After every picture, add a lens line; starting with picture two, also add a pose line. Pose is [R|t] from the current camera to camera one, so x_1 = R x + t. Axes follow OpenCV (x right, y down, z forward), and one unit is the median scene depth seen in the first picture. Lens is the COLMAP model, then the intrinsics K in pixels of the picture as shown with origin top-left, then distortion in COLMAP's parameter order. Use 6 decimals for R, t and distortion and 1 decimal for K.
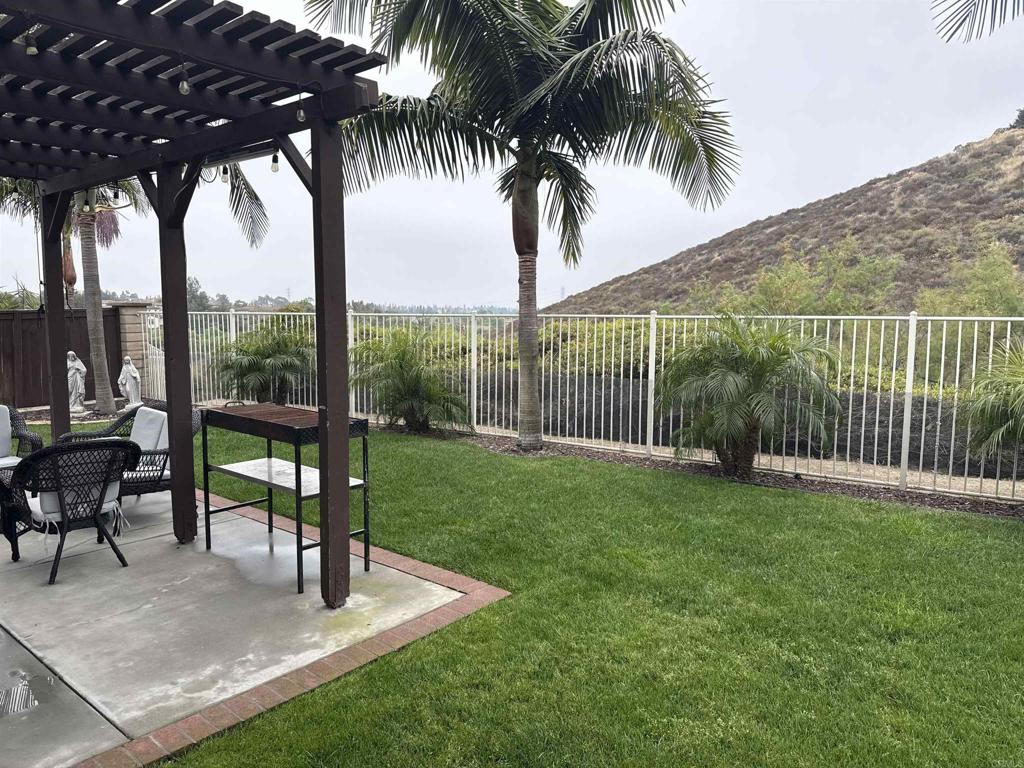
lens RADIAL K [[721.7, 0, 512.0], [0, 721.7, 384.0], [0, 0, 1]] dist [0.126129, -0.231184]
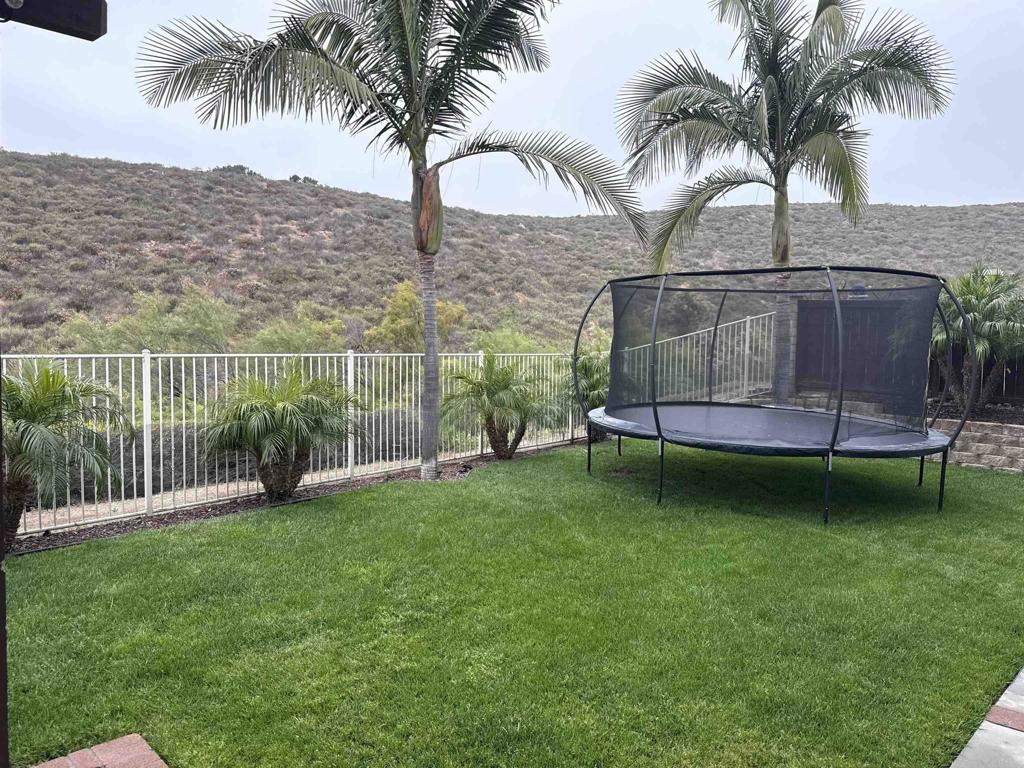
lens RADIAL K [[721.7, 0, 512.0], [0, 721.7, 384.0], [0, 0, 1]] dist [0.126129, -0.231184]
pose [[0.059684, -0.047936, 0.997066, -0.507742], [0.097739, 0.994327, 0.041954, -0.041079], [-0.993421, 0.094948, 0.064031, 0.398553]]
